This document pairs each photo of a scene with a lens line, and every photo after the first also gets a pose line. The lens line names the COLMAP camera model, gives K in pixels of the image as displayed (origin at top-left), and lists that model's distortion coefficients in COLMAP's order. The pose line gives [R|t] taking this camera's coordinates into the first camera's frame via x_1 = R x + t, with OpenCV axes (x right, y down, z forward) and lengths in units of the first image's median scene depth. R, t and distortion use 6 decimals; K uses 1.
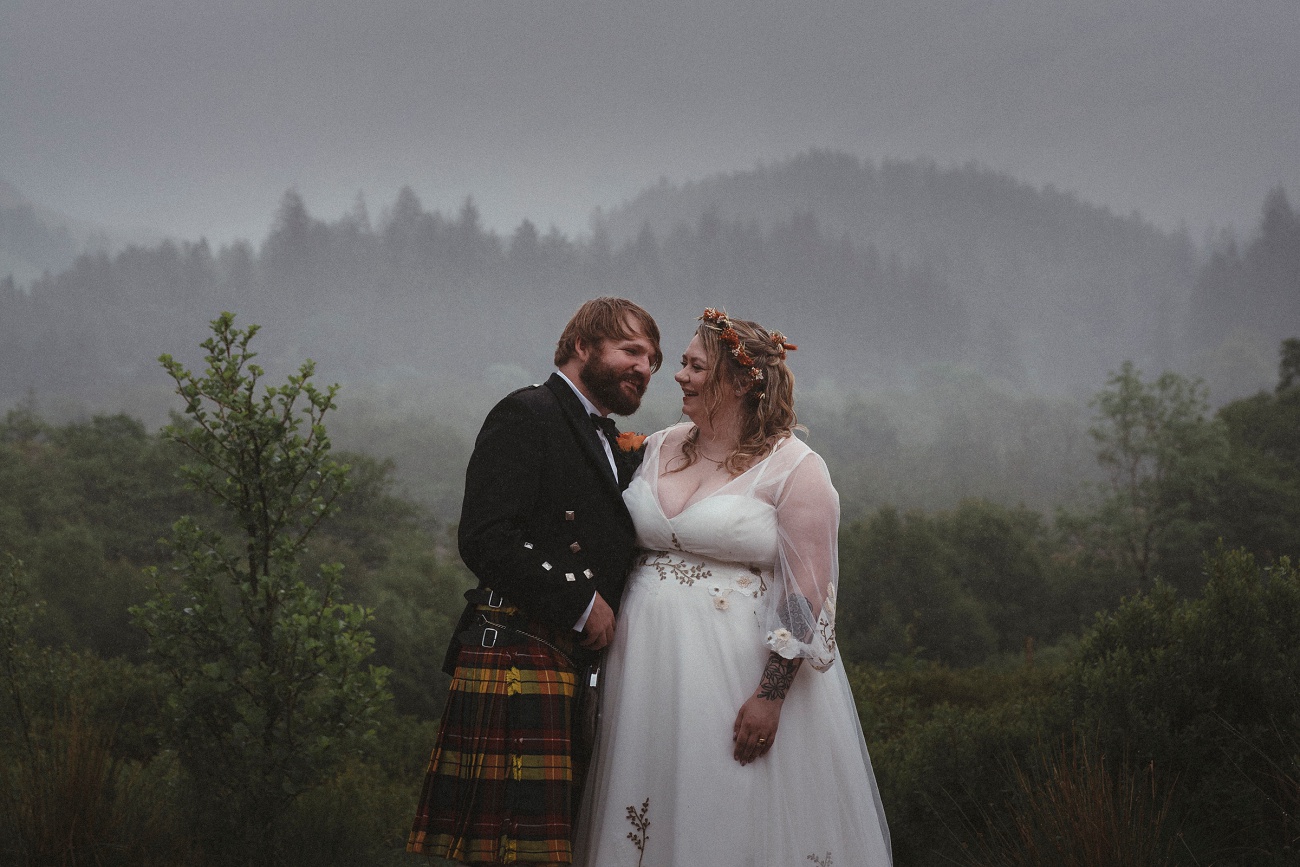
lens RADIAL K [[3318.9, 0, 658.8], [0, 3318.9, 331.5], [0, 0, 1]] dist [0.108381, -0.612854]
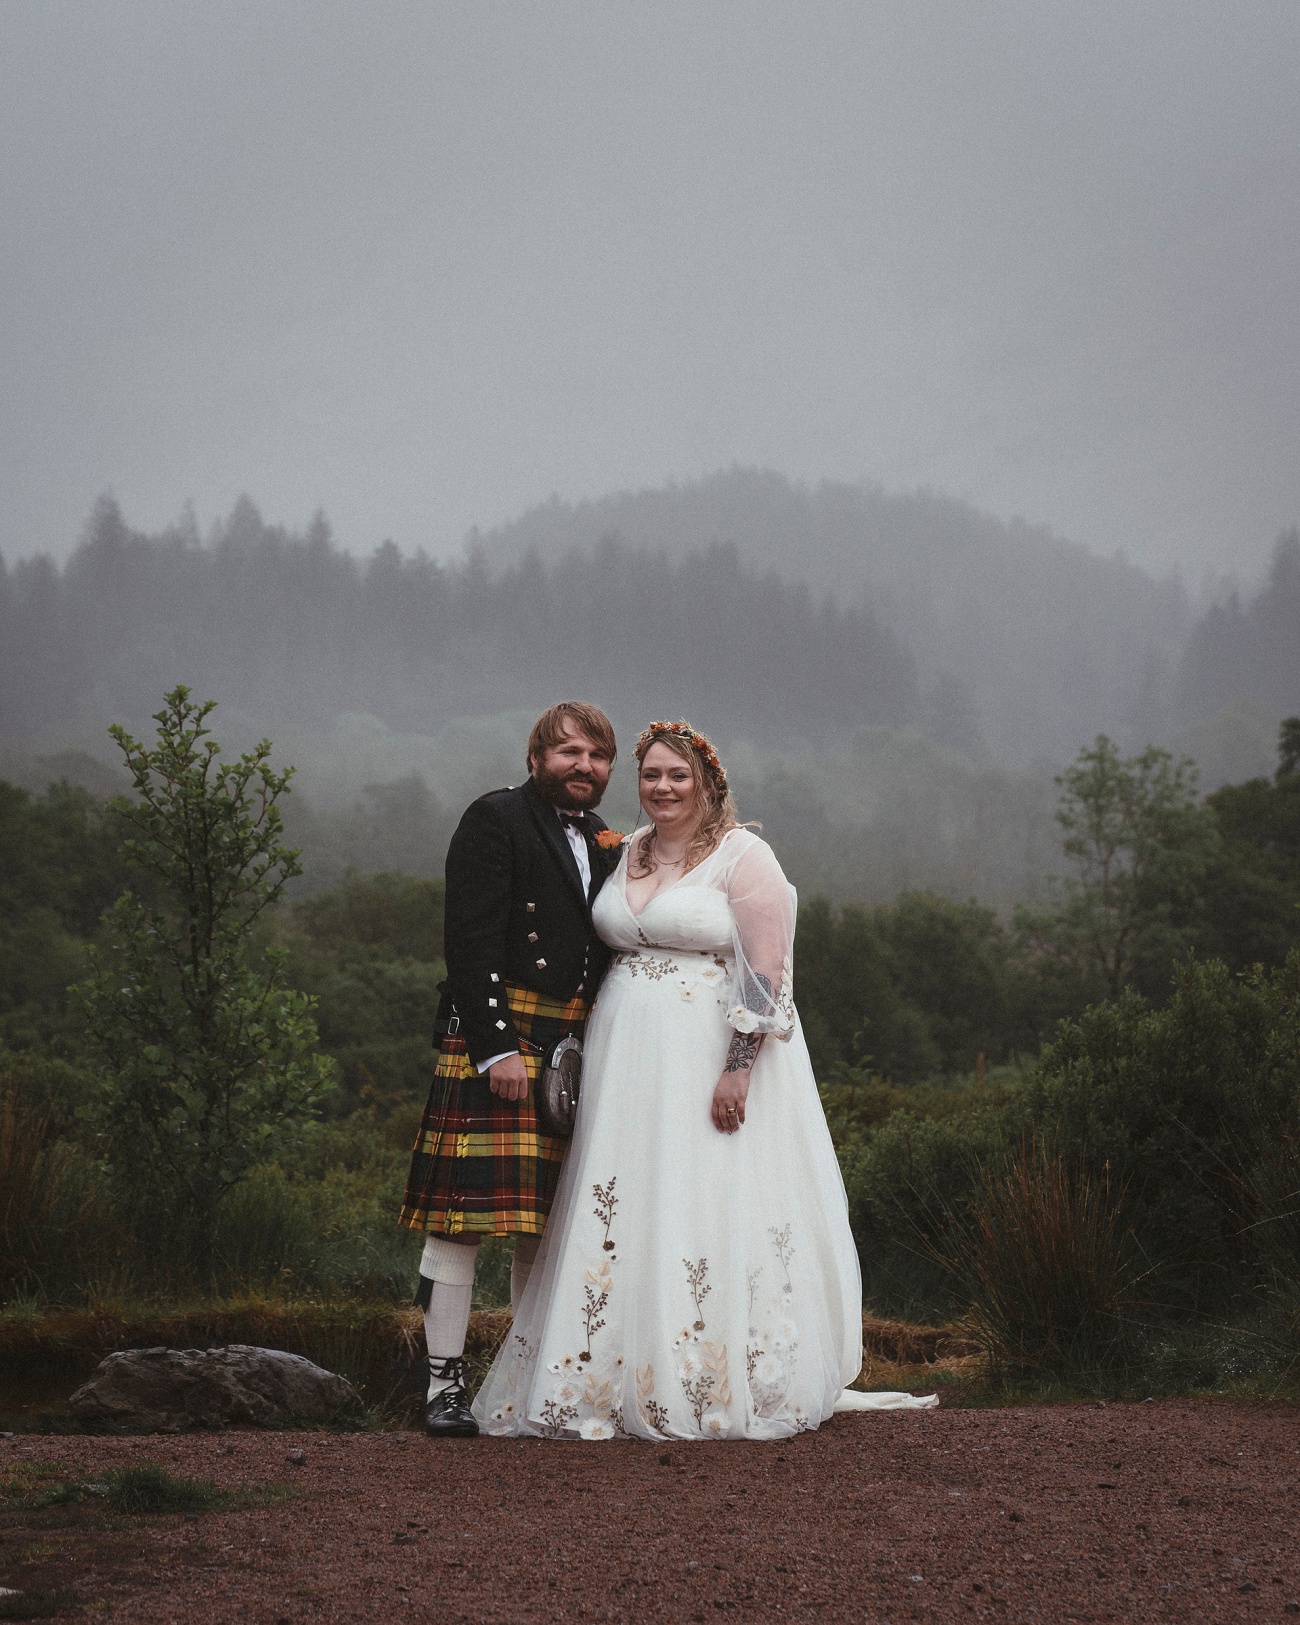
lens RADIAL K [[4194.8, 0, 650.0], [0, 4194.8, 812.5], [0, 0, 1]] dist [-0.015609, -0.100003]
pose [[0.999029, 0.029729, 0.032517, -0.030319], [-0.030832, 0.998947, 0.033966, -0.014467], [-0.031473, -0.034936, 0.998894, -0.223445]]
